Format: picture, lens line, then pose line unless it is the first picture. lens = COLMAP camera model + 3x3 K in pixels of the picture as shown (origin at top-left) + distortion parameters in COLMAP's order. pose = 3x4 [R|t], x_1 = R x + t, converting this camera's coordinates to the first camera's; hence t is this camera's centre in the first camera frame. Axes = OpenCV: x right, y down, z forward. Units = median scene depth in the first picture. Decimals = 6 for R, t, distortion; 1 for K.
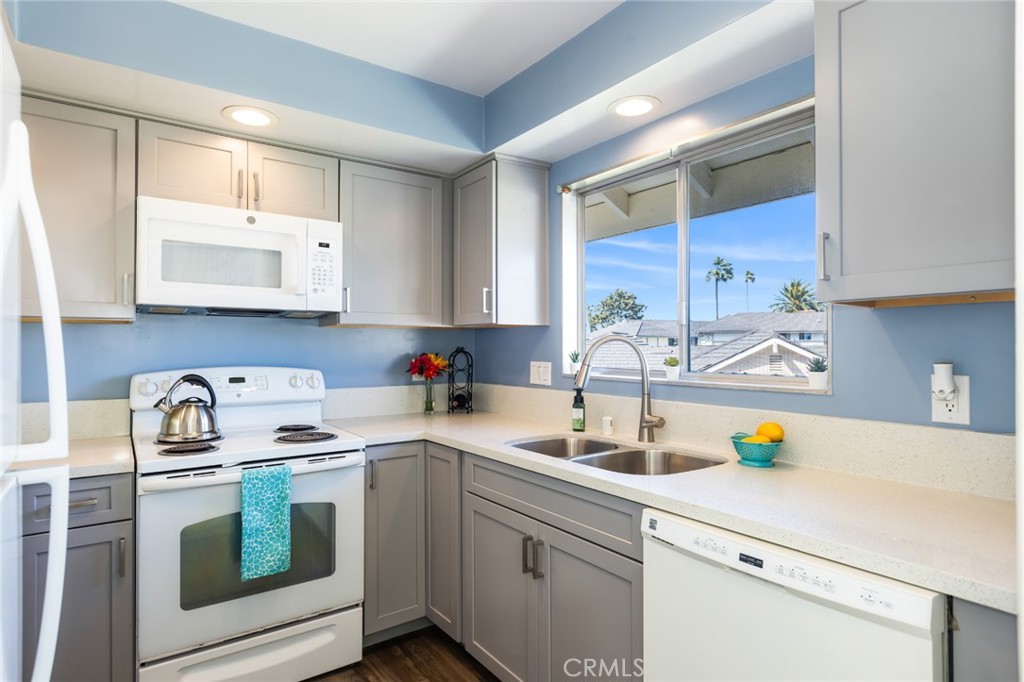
lens RADIAL K [[559.1, 0, 513.1], [0, 559.1, 340.2], [0, 0, 1]] dist [0.003684, -0.001656]
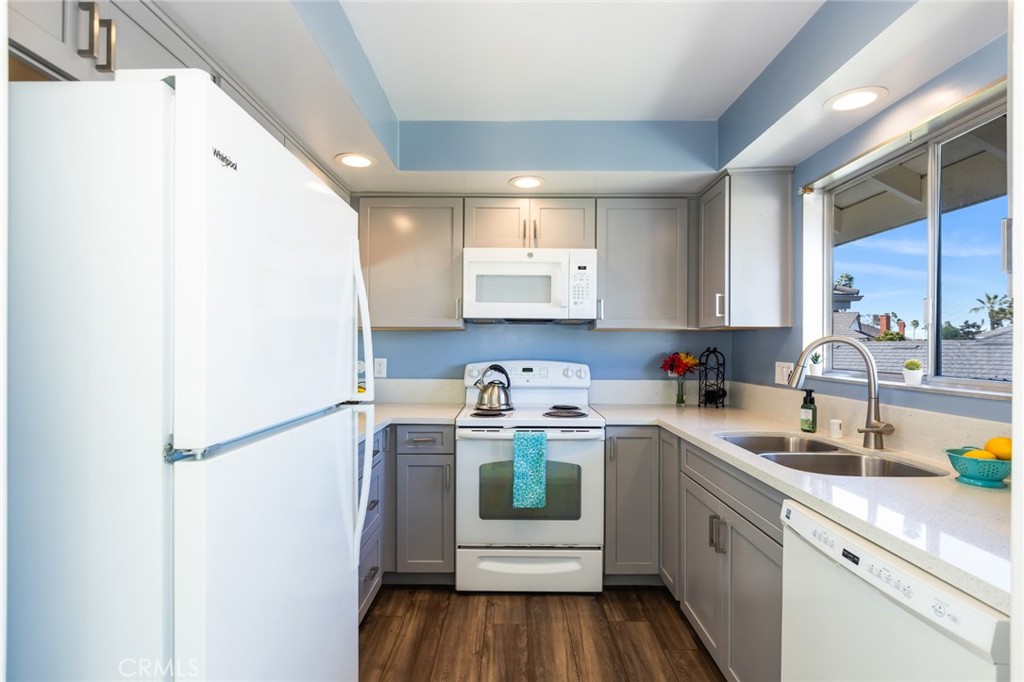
lens RADIAL K [[516.5, 0, 510.7], [0, 516.5, 344.5], [0, 0, 1]] dist [0.001479, 0.001077]
pose [[0.807612, 0.003663, -0.589703, 0.253312], [0.000956, 0.999971, 0.007520, -0.002041], [0.589713, -0.006637, 0.807585, -0.070063]]
